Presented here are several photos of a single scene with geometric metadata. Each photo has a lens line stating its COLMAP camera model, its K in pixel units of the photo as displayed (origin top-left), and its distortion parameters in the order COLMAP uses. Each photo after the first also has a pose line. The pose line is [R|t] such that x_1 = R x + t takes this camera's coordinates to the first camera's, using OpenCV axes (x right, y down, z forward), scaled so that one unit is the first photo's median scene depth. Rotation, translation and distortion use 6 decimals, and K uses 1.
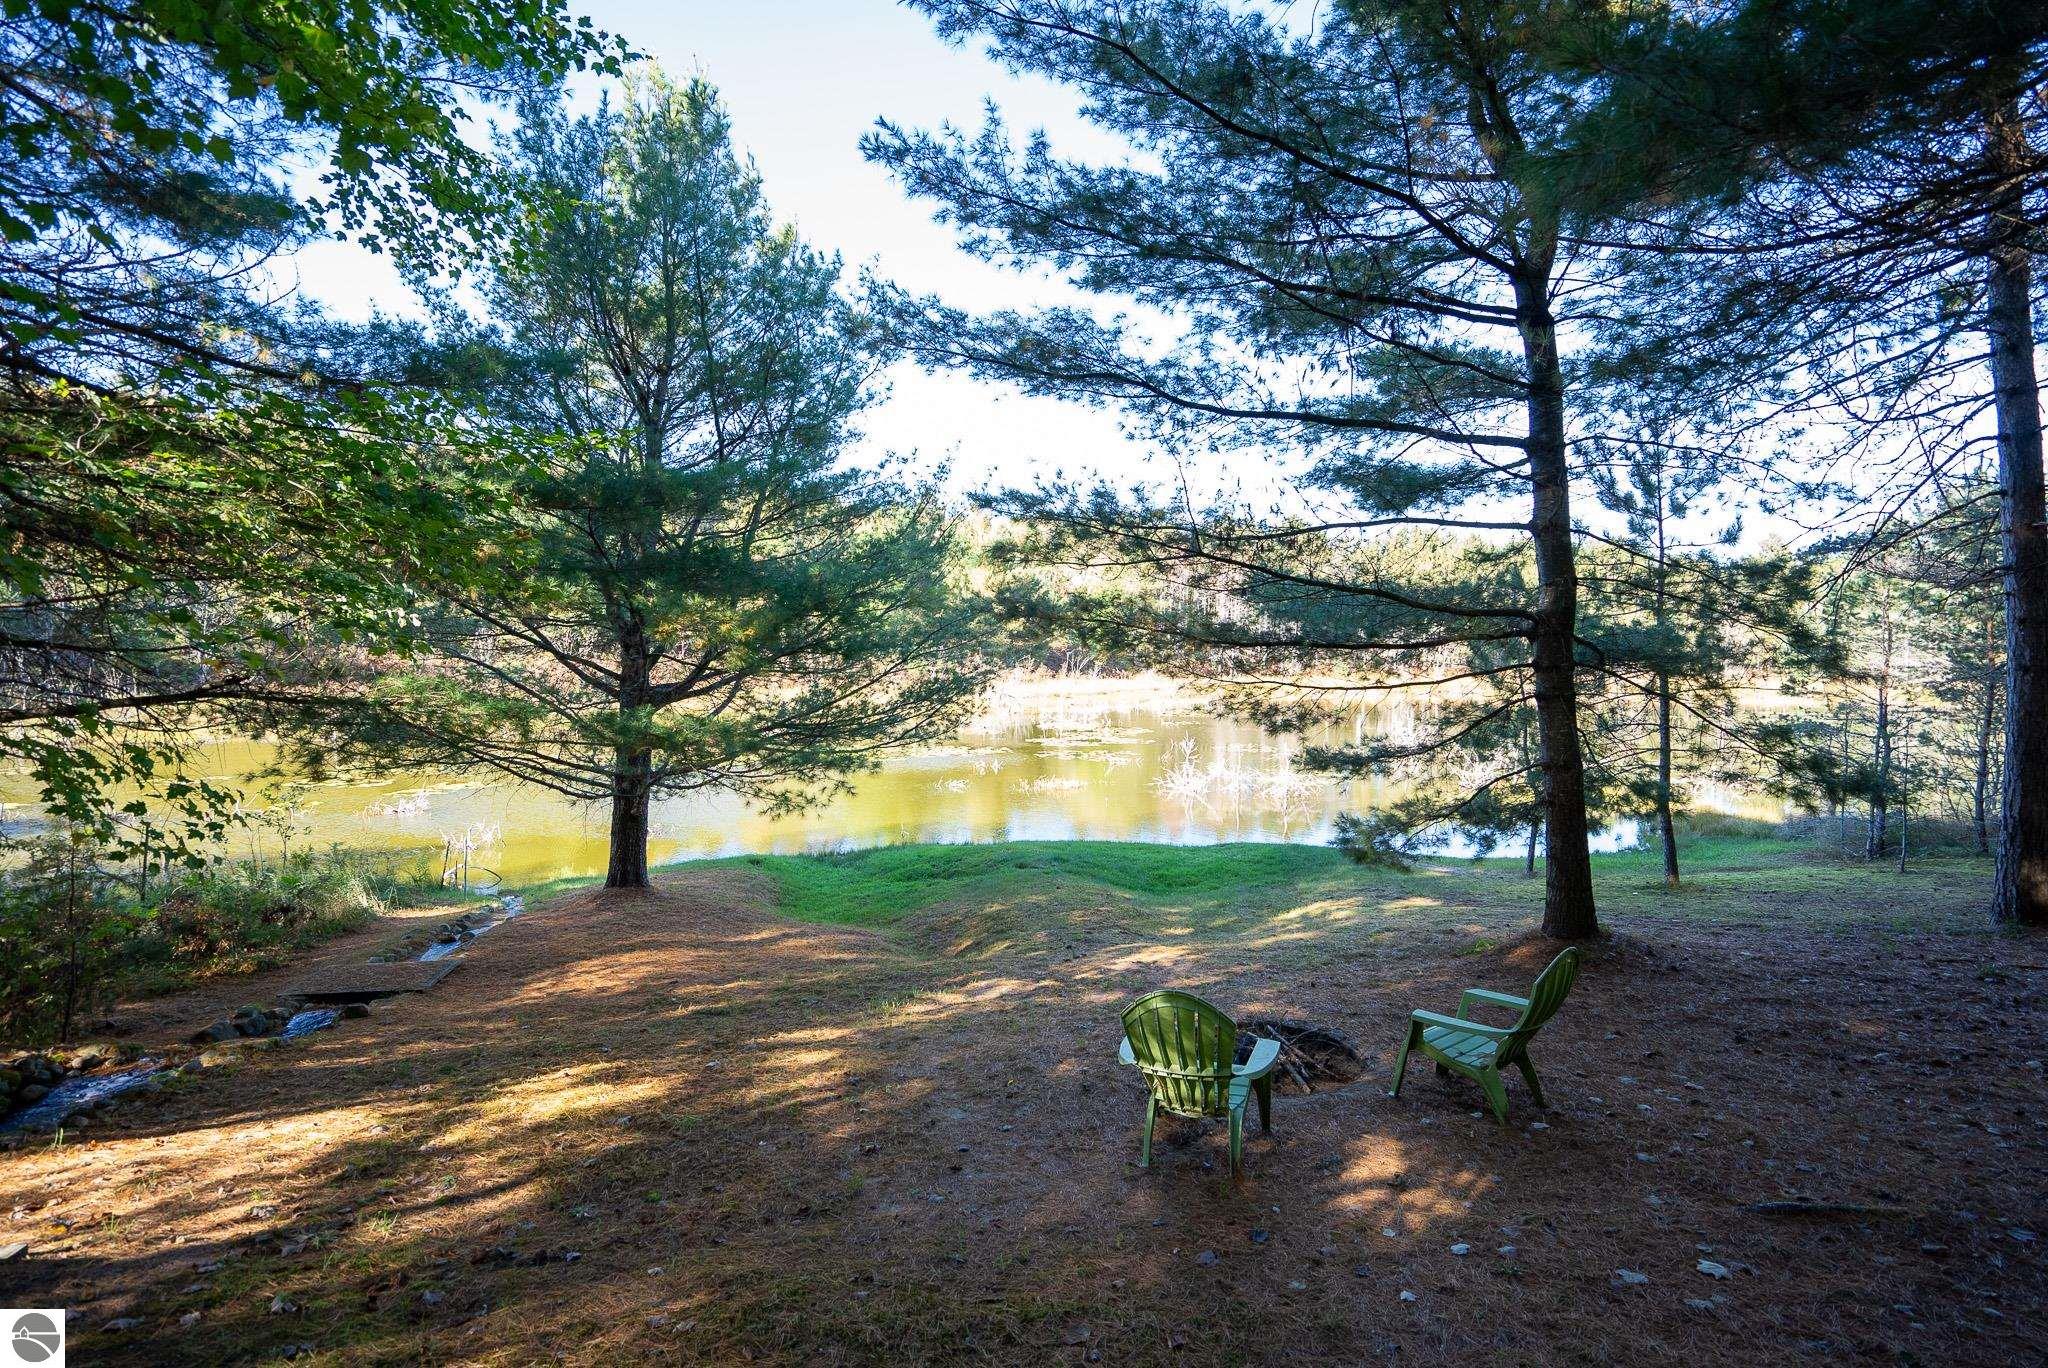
lens RADIAL K [[943.5, 0, 1020.1], [0, 943.5, 699.4], [0, 0, 1]] dist [-0.035299, 0.003268]
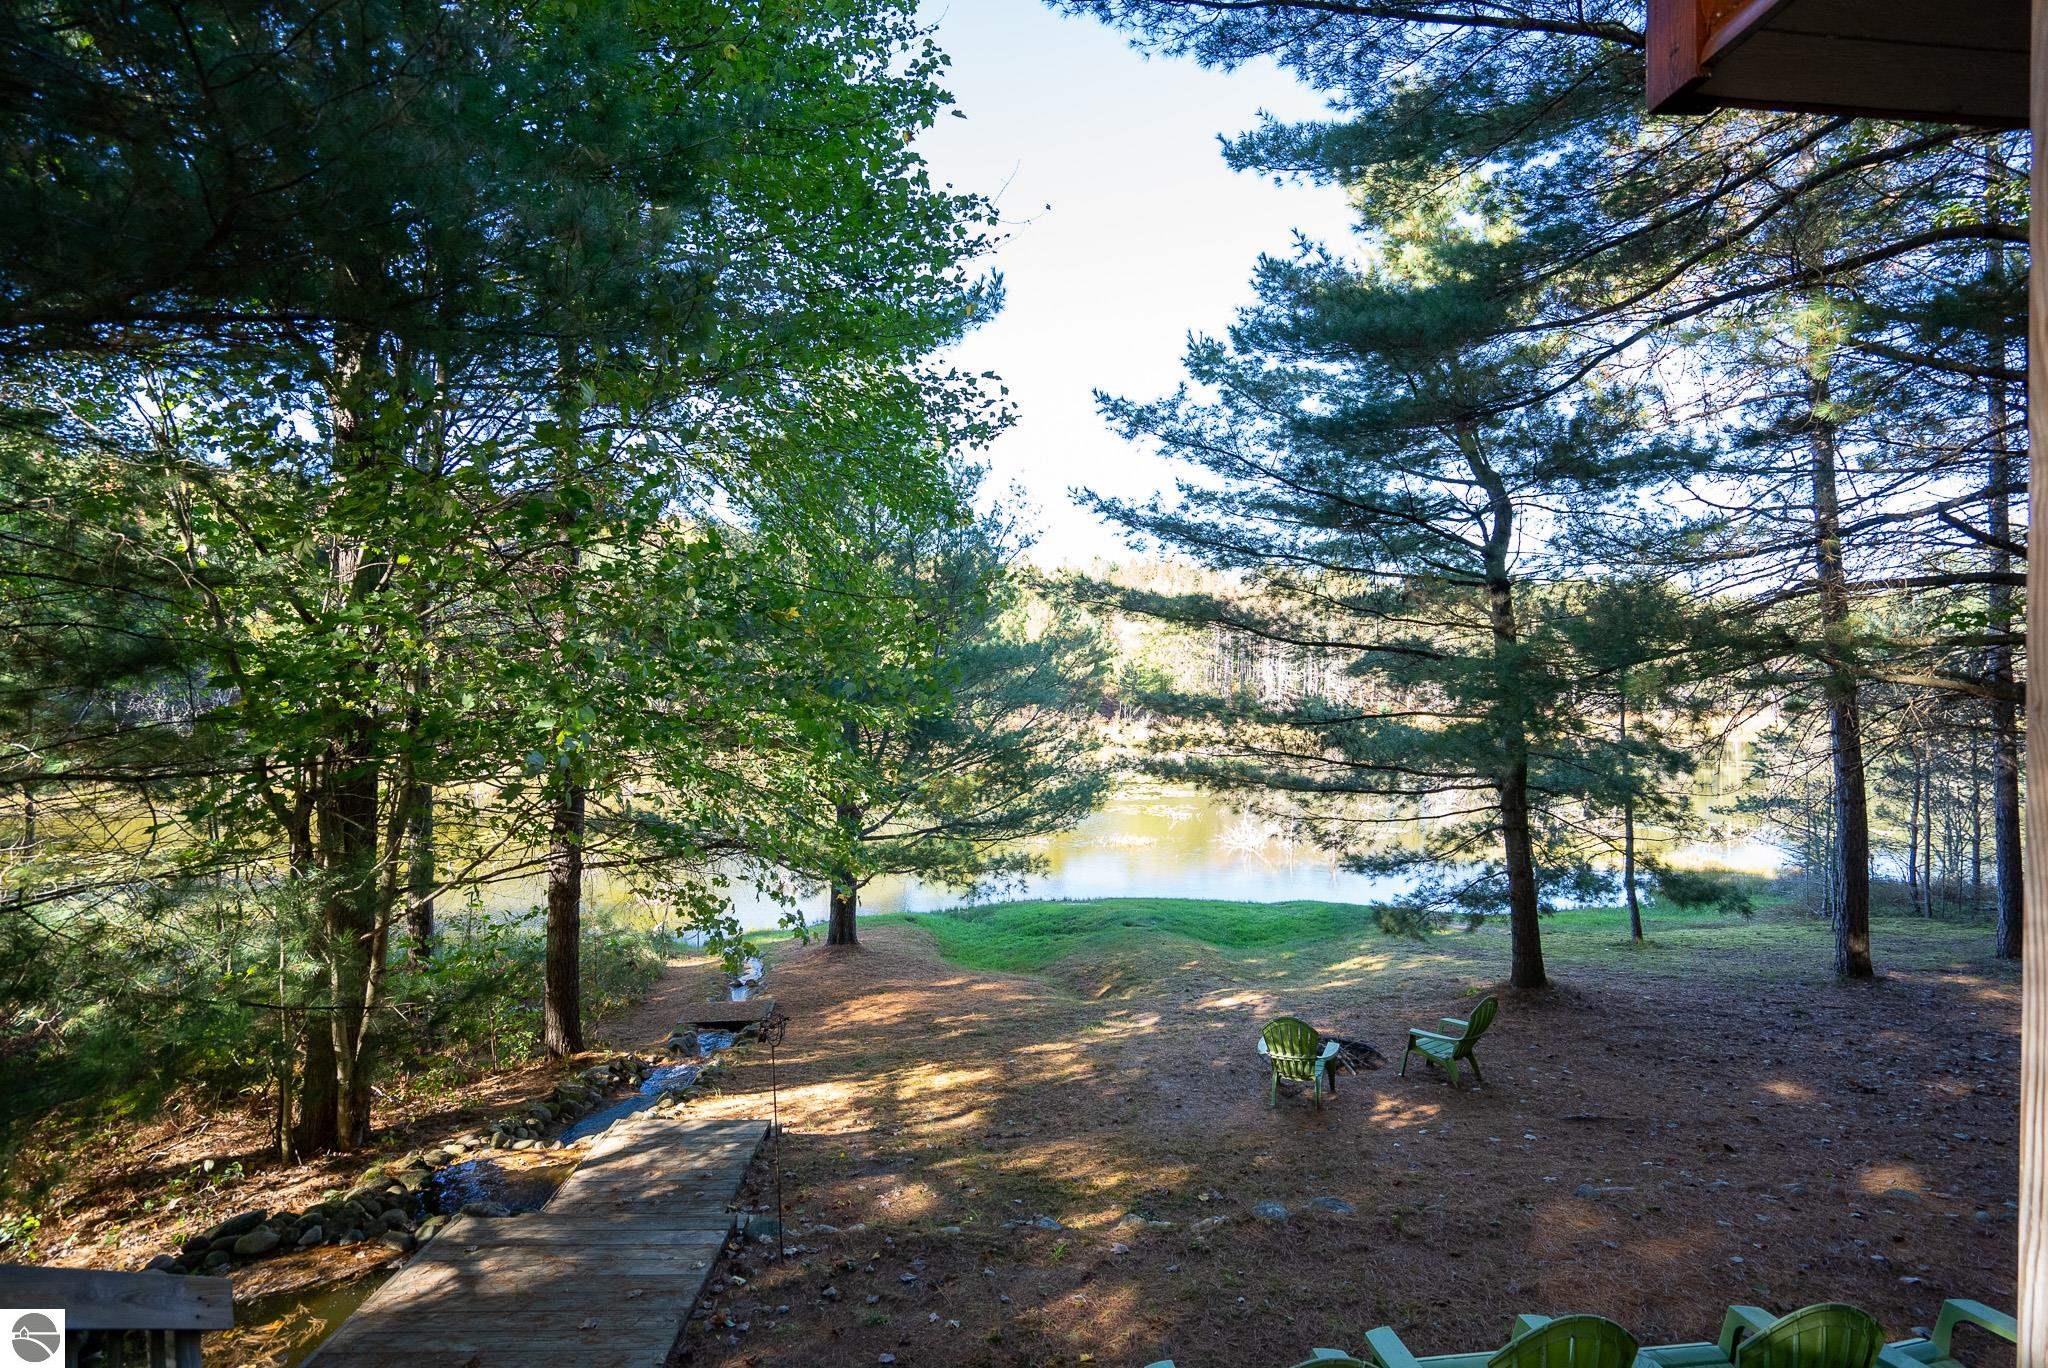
lens RADIAL K [[943.5, 0, 1025.6], [0, 943.5, 672.1], [0, 0, 1]] dist [-0.035299, 0.003268]
pose [[0.999274, -0.007118, -0.037422, -0.178692], [0.004720, 0.997953, -0.063784, -0.172400], [0.037799, 0.063561, 0.997262, -0.613225]]
